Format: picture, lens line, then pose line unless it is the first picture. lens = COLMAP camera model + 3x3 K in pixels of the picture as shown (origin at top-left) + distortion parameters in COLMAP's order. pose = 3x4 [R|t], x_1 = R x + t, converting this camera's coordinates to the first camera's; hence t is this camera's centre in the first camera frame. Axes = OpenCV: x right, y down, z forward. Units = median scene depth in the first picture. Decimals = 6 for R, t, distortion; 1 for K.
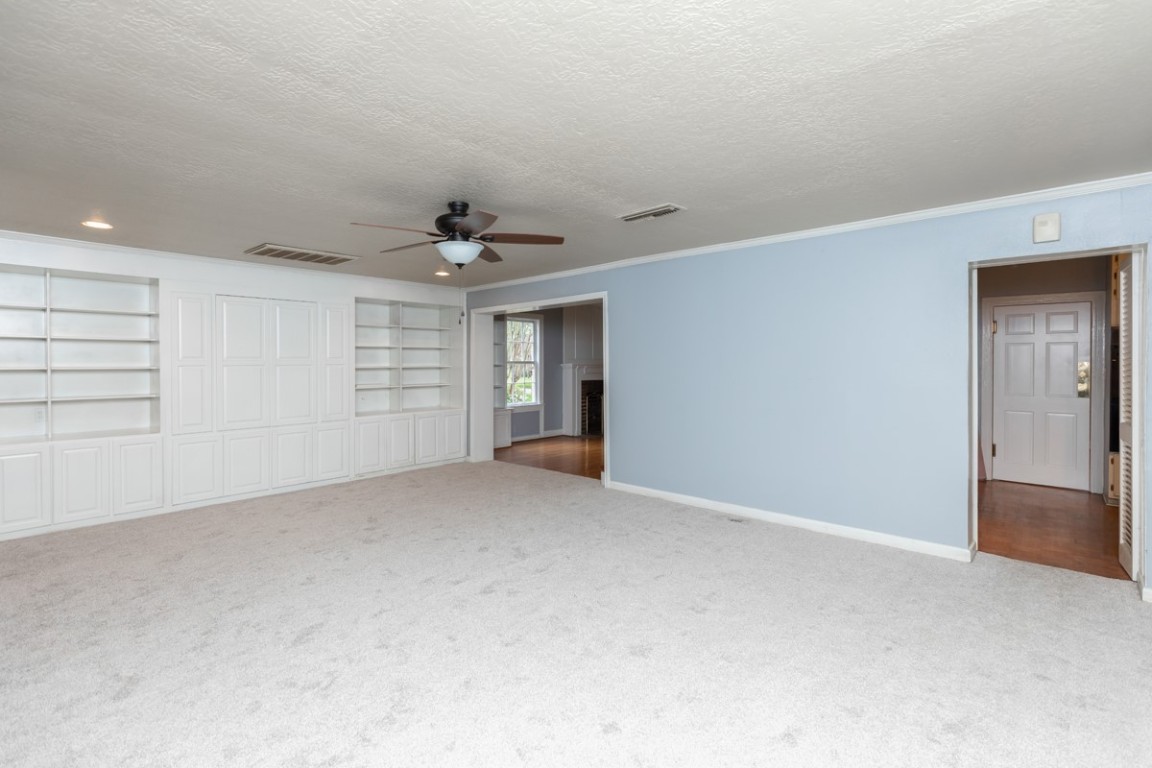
lens RADIAL K [[522.8, 0, 566.5], [0, 522.8, 363.3], [0, 0, 1]] dist [-0.000071, -0.000059]
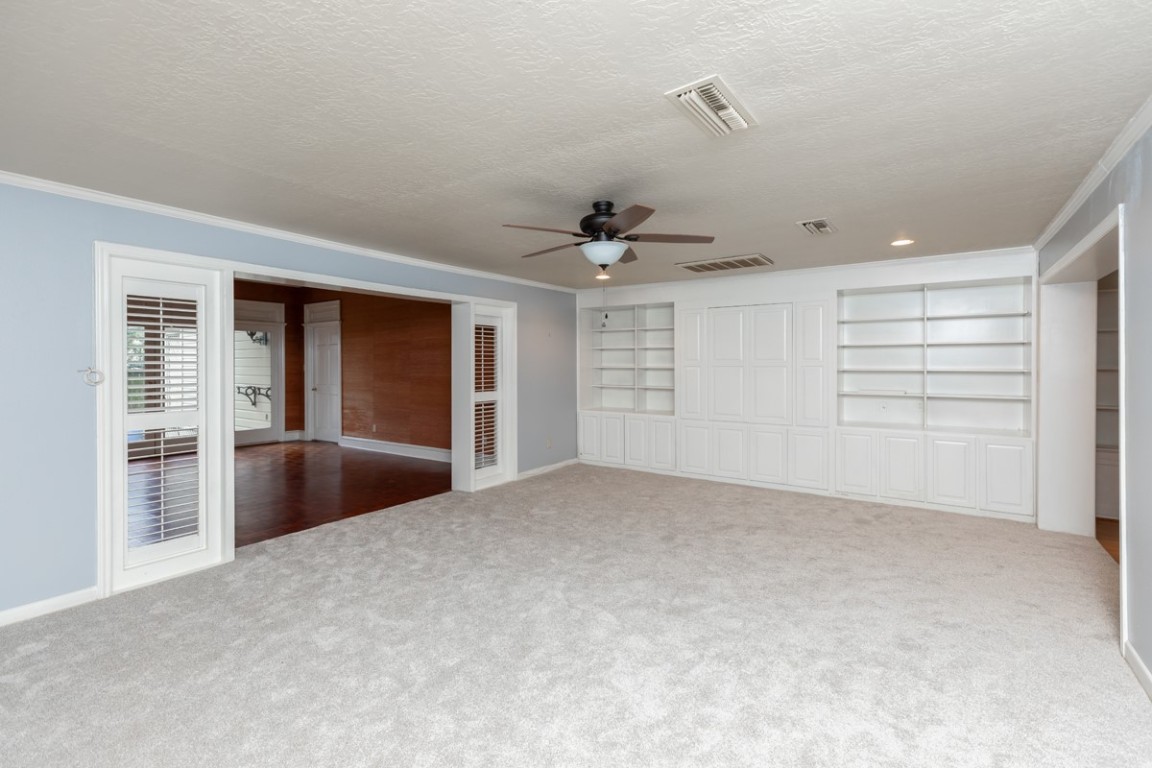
lens RADIAL K [[522.8, 0, 566.5], [0, 522.8, 363.3], [0, 0, 1]] dist [-0.000071, -0.000059]
pose [[0.120317, -0.000406, -0.992735, 0.535724], [-0.004014, 0.999992, -0.000895, -0.000320], [0.992727, 0.004092, 0.120314, 0.561141]]
